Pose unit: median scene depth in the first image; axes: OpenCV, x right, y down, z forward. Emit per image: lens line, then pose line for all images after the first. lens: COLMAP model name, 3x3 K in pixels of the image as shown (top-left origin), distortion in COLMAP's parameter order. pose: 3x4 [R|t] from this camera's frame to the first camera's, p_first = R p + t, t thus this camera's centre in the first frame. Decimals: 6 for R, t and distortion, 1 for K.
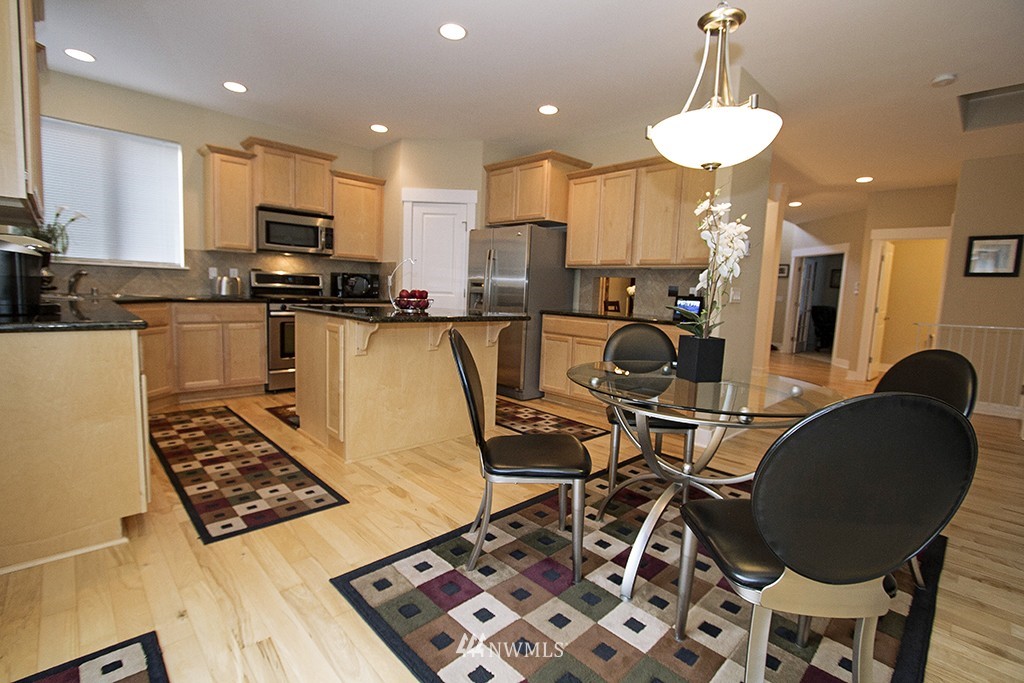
lens RADIAL K [[474.0, 0, 512.7], [0, 474.0, 341.3], [0, 0, 1]] dist [-0.020372, 0.003159]
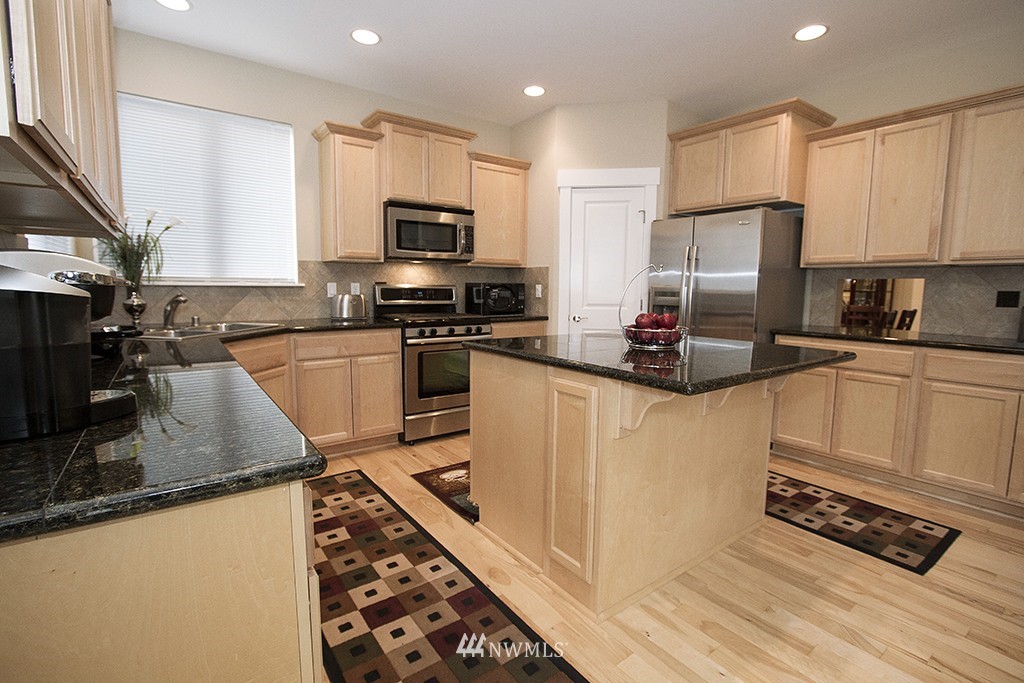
lens RADIAL K [[474.0, 0, 514.1], [0, 474.0, 340.5], [0, 0, 1]] dist [-0.020372, 0.003159]
pose [[0.991178, -0.016272, -0.131538, -0.244807], [0.016653, 0.999860, 0.001796, -0.059684], [0.131491, -0.003971, 0.991309, 0.269967]]
